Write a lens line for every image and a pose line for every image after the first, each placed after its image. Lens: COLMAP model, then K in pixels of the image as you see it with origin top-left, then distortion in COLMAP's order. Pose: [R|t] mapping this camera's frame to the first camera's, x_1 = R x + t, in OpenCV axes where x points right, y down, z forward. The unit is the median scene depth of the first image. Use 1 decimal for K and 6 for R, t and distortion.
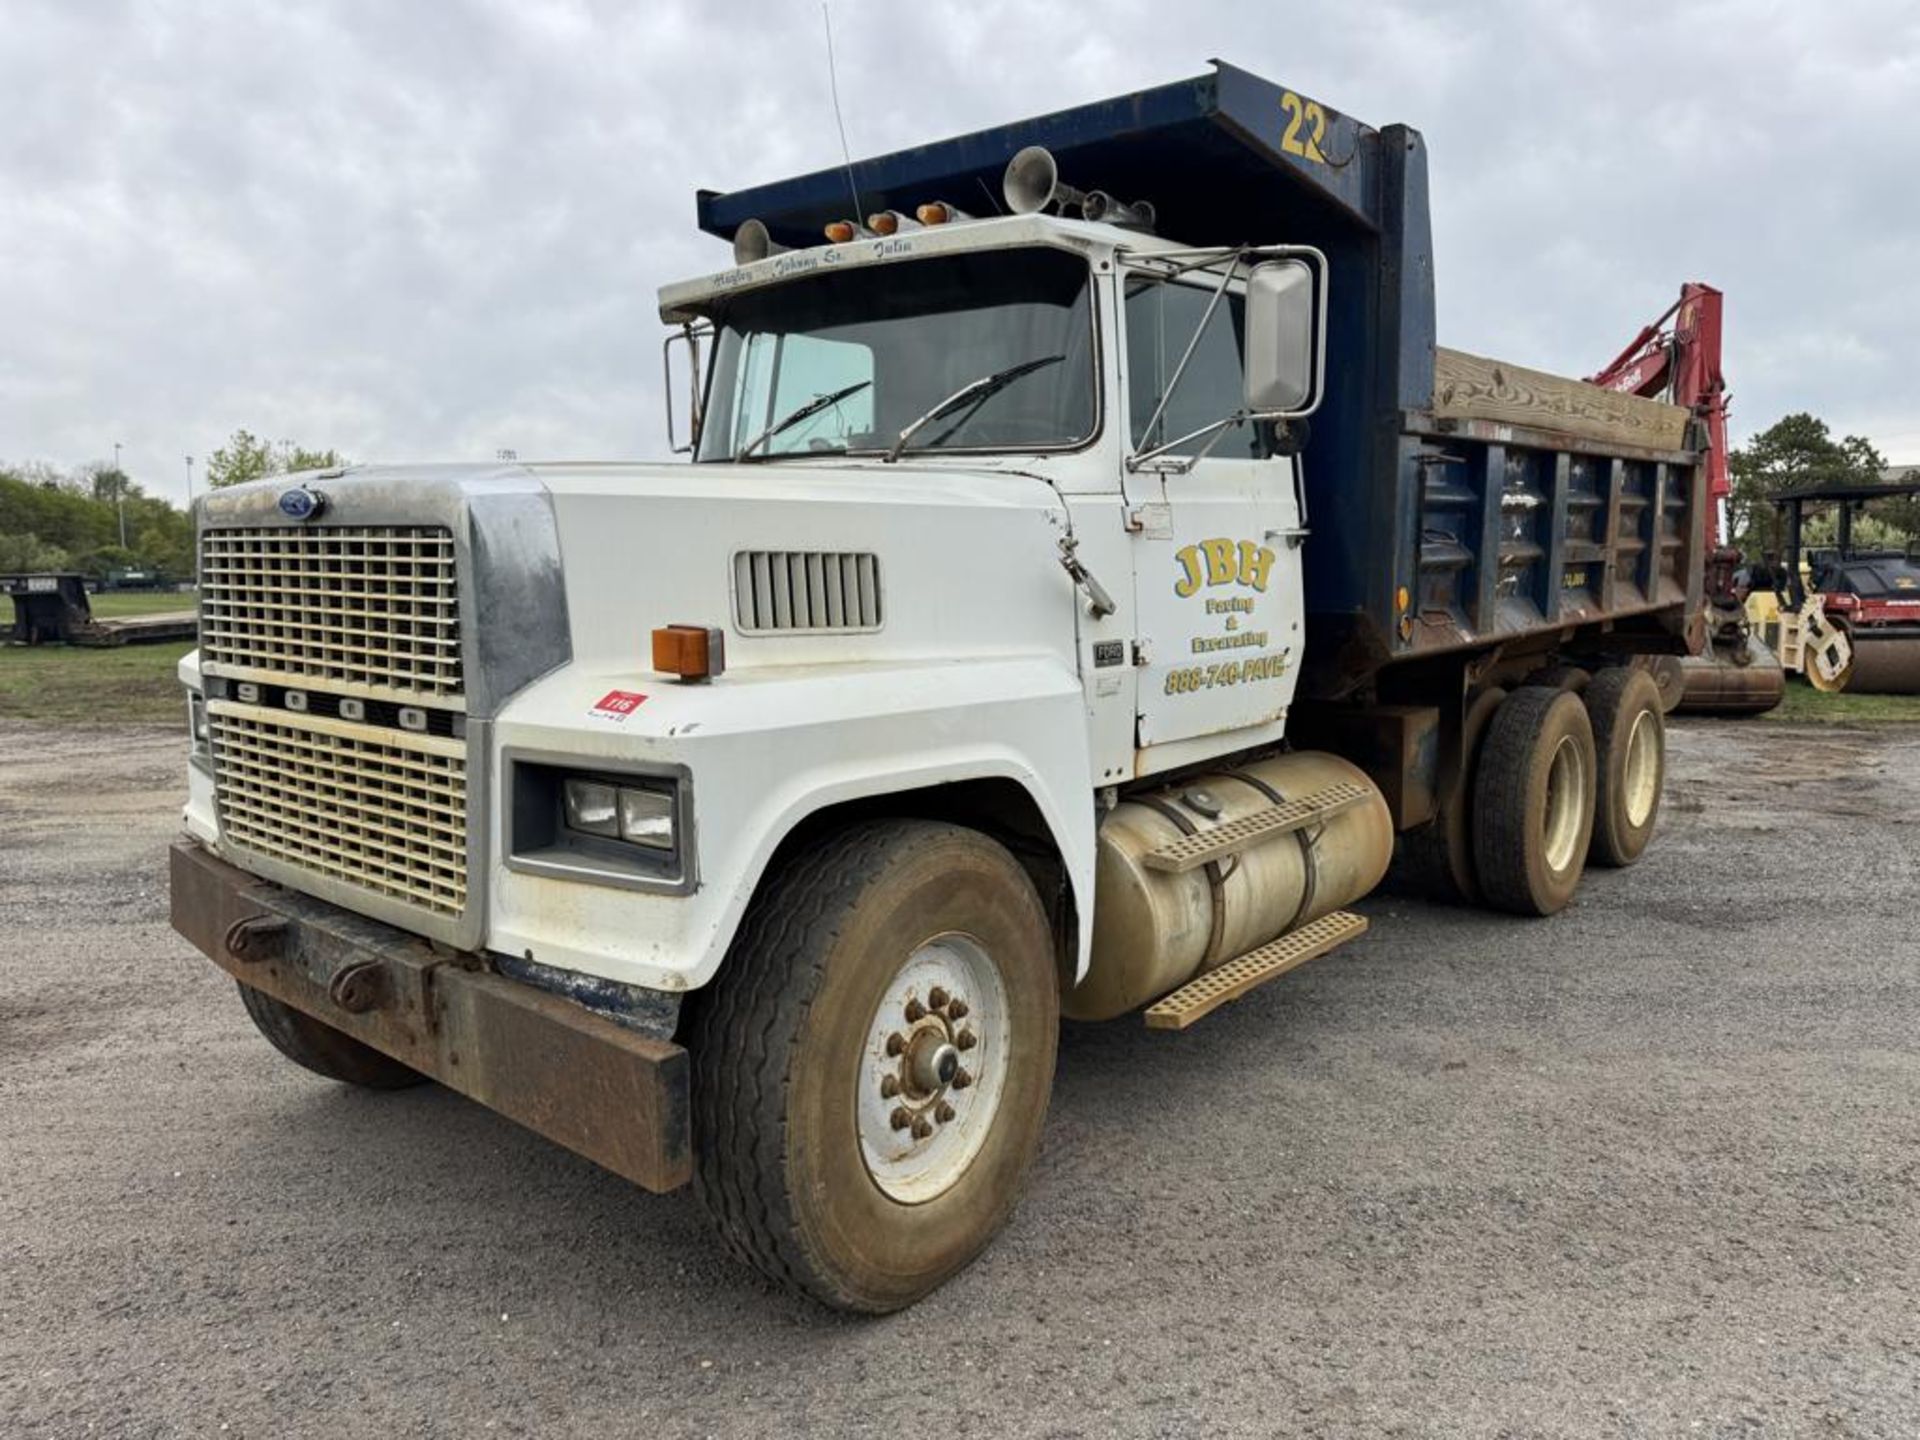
lens RADIAL K [[1357.1, 0, 952.2], [0, 1357.1, 725.1], [0, 0, 1]] dist [0.057559, -0.070470]
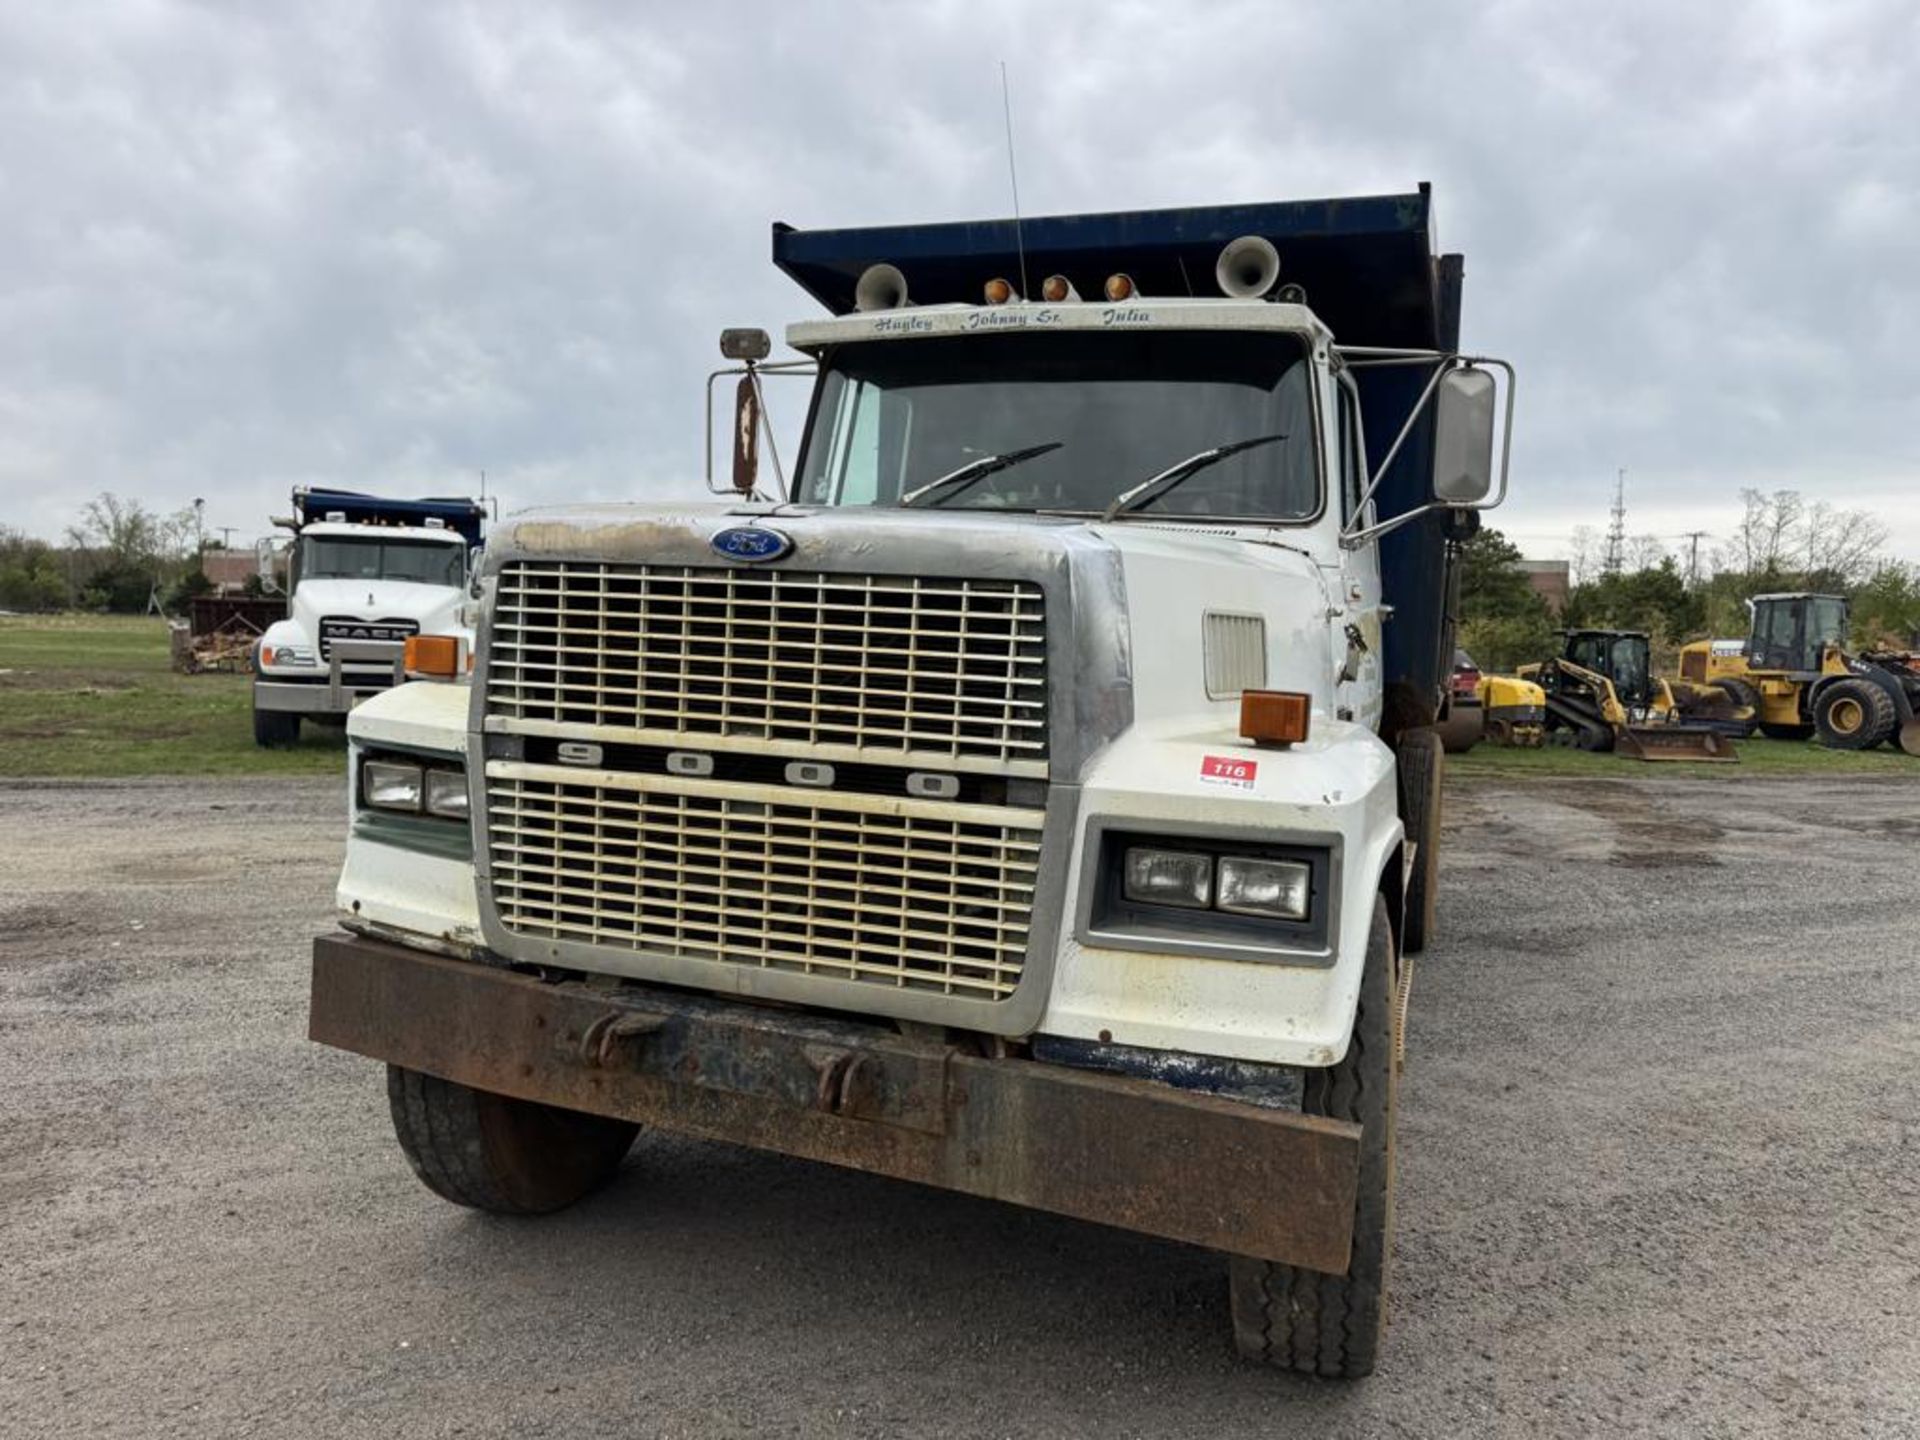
lens RADIAL K [[1357.1, 0, 966.1], [0, 1357.1, 720.7], [0, 0, 1]] dist [0.057559, -0.070470]
pose [[0.939800, 0.011268, 0.341538, -0.499275], [0.003232, 0.999118, -0.041856, -0.006797], [-0.341709, 0.040440, 0.938935, 0.100312]]
